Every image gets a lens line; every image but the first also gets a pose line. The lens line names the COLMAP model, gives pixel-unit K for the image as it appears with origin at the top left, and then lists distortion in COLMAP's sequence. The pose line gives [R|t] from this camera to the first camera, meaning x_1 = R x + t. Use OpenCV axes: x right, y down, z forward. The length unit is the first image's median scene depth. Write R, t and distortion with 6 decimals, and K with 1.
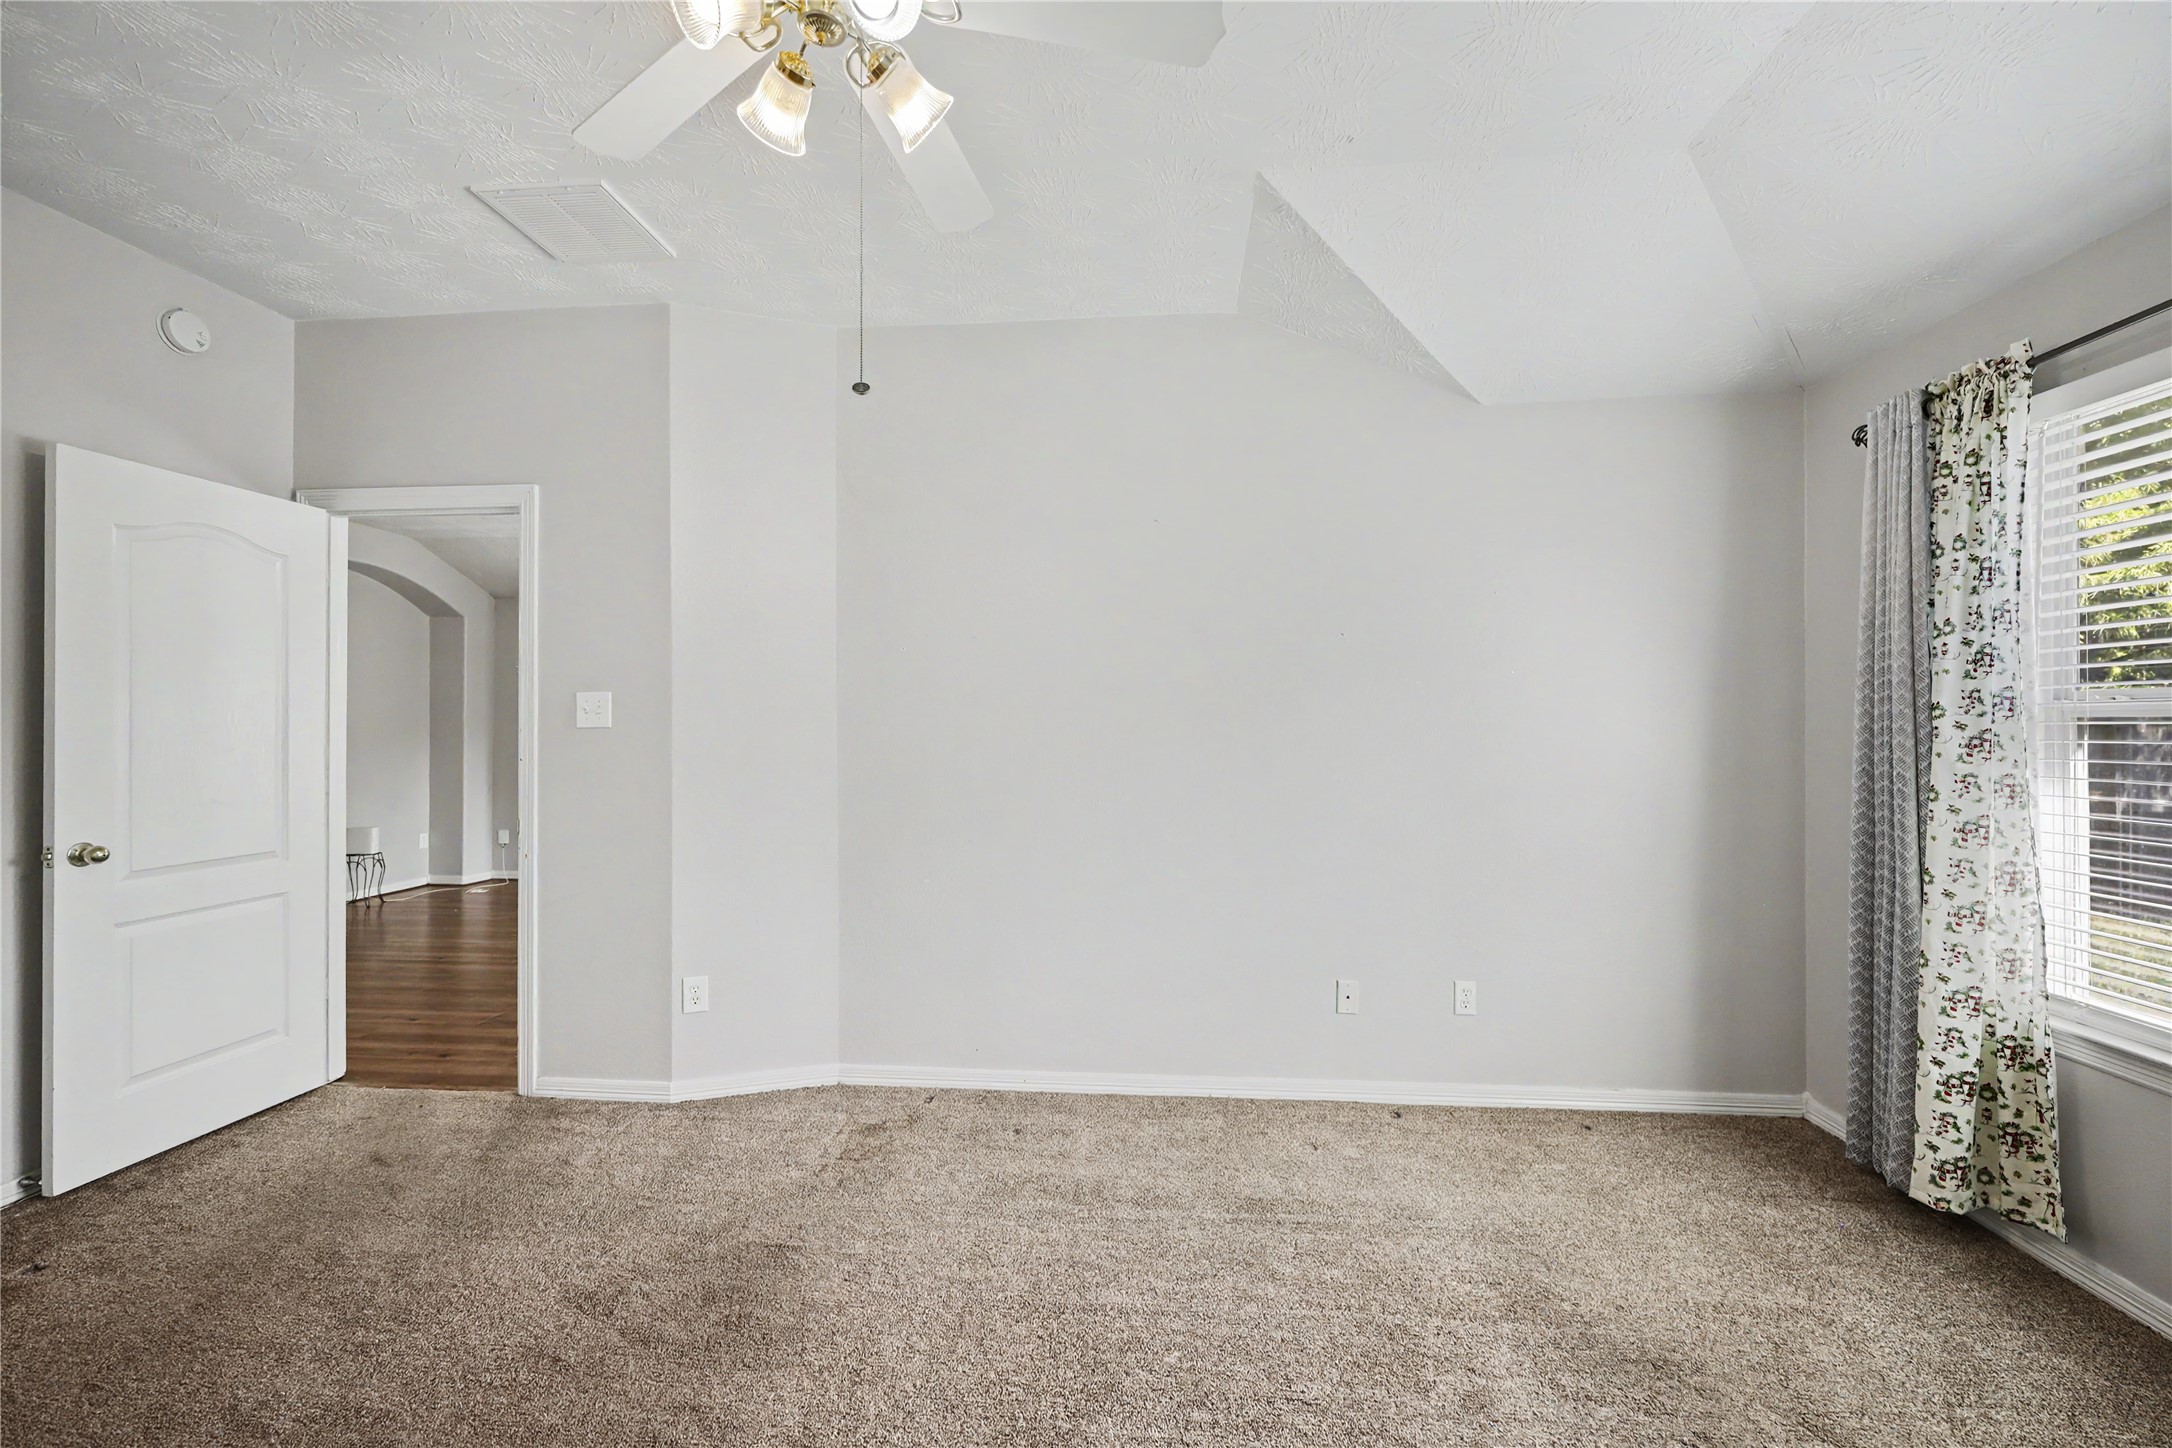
lens RADIAL K [[888.7, 0, 1084.0], [0, 888.7, 722.2], [0, 0, 1]] dist [0.002733, -0.001601]
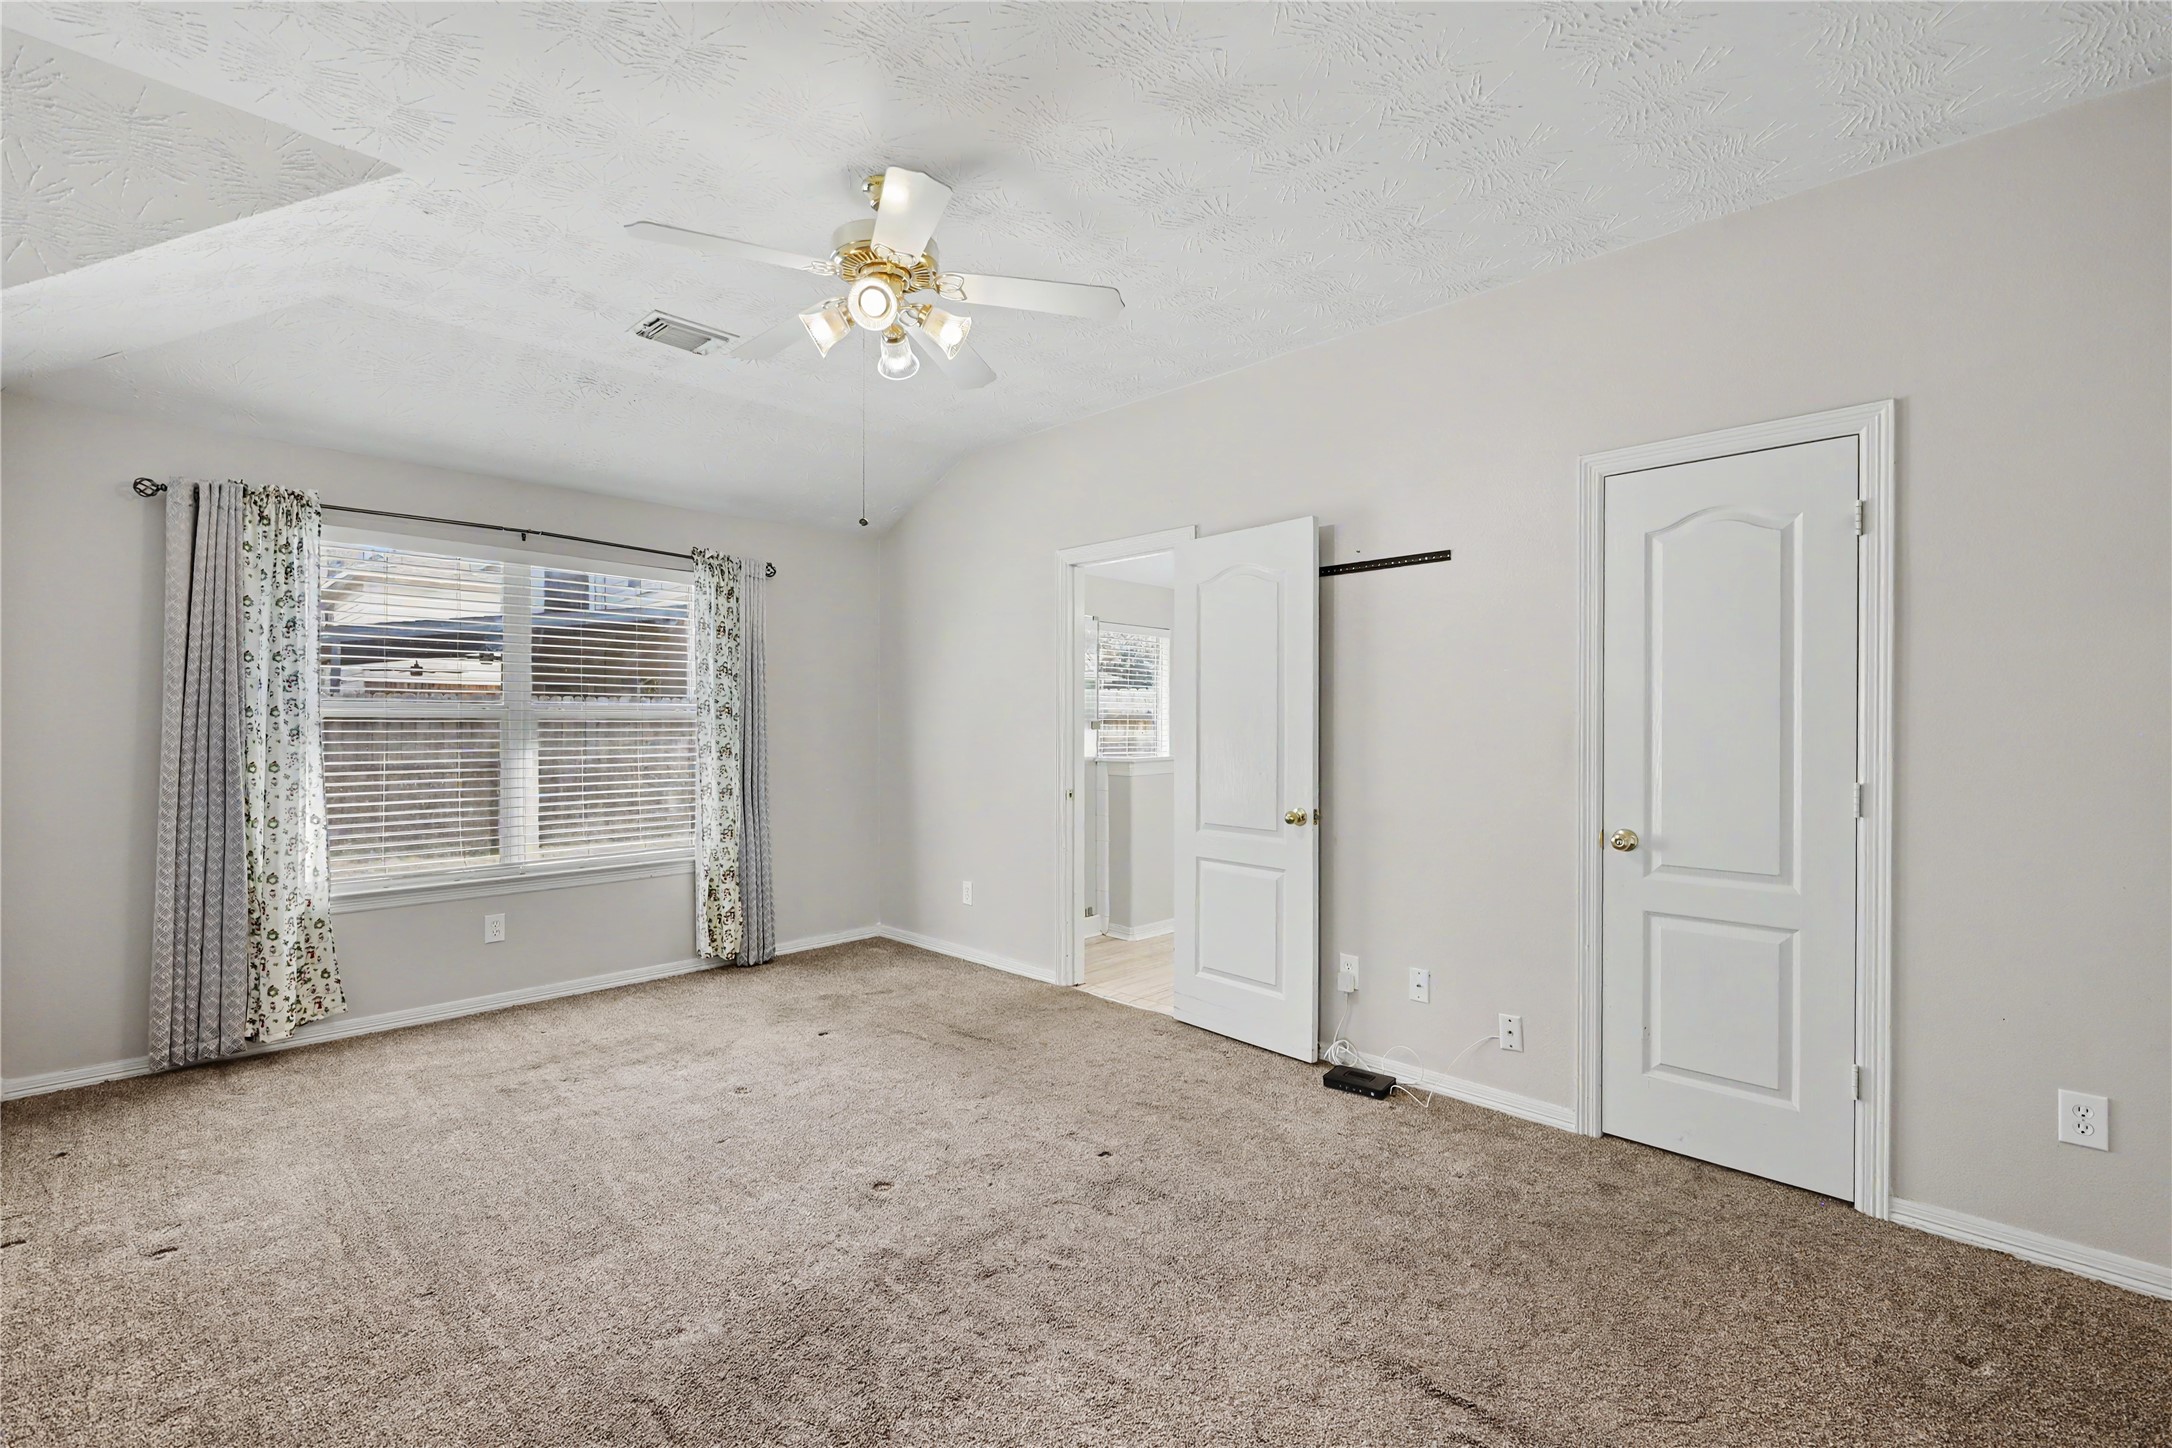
lens RADIAL K [[890.1, 0, 1036.8], [0, 890.1, 731.0], [0, 0, 1]] dist [-0.000953, -0.000317]
pose [[-0.733766, -0.009285, 0.679338, -1.013517], [-0.007348, 0.999957, 0.005731, 0.001255], [-0.679362, -0.000787, -0.733803, 1.237805]]
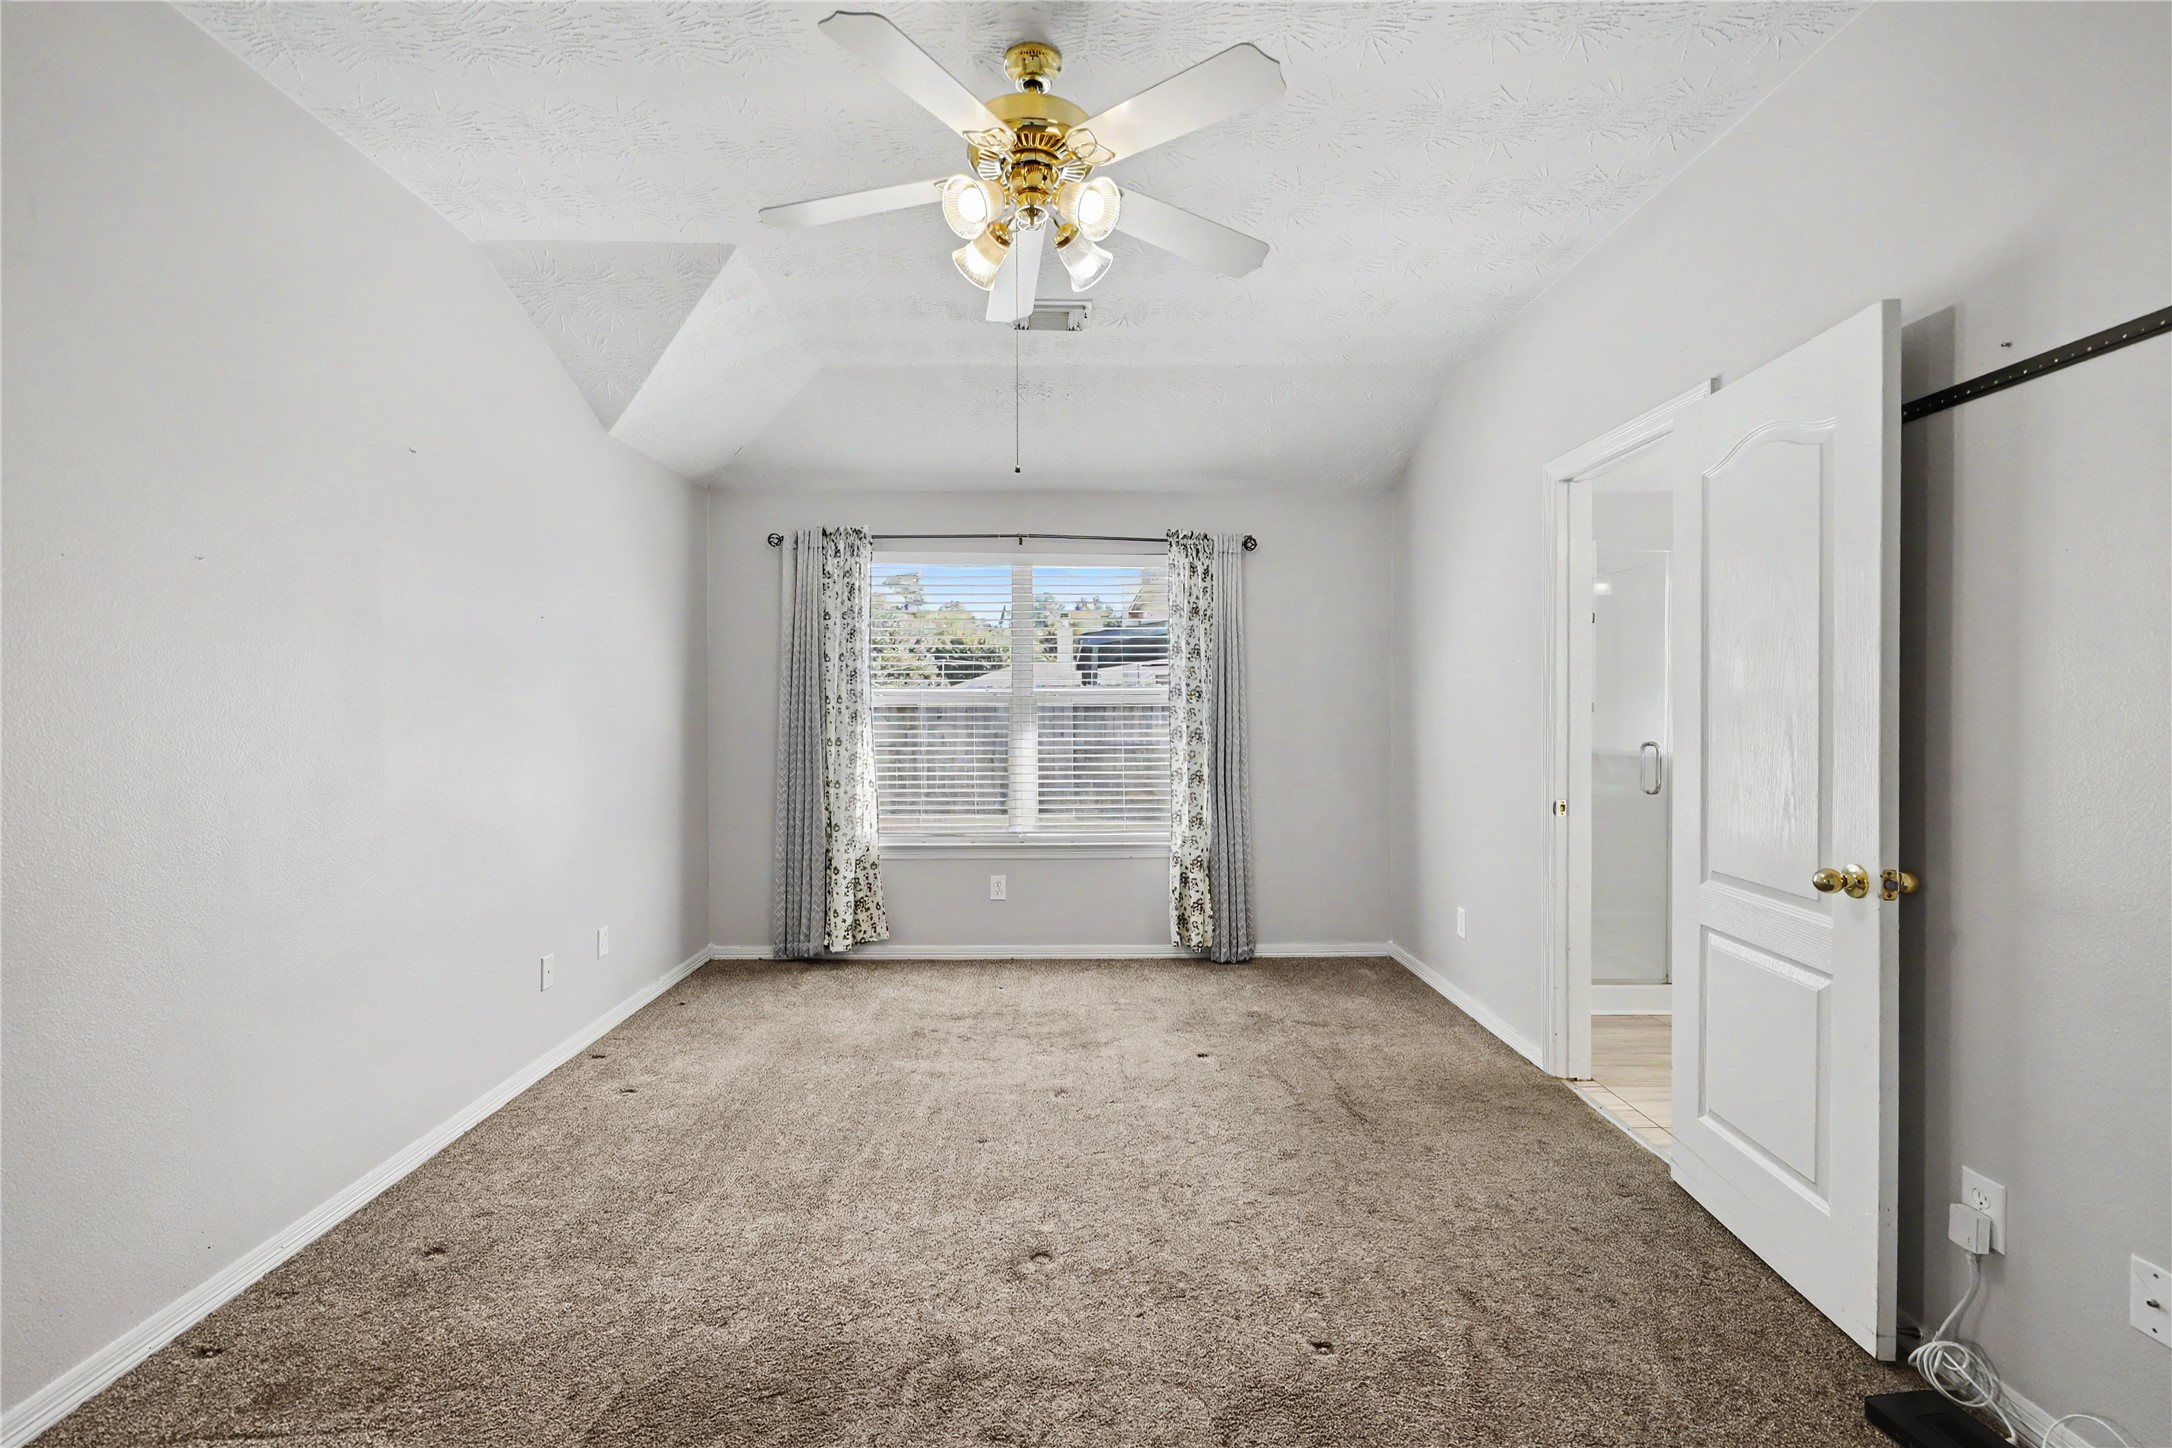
lens RADIAL K [[888.7, 0, 1087.0], [0, 888.7, 714.9], [0, 0, 1]] dist [0.002733, -0.001601]
pose [[-0.084985, -0.010037, 0.996332, -1.046310], [-0.003990, 0.999945, 0.009733, -0.000361], [-0.996374, -0.003148, -0.085020, 0.627492]]
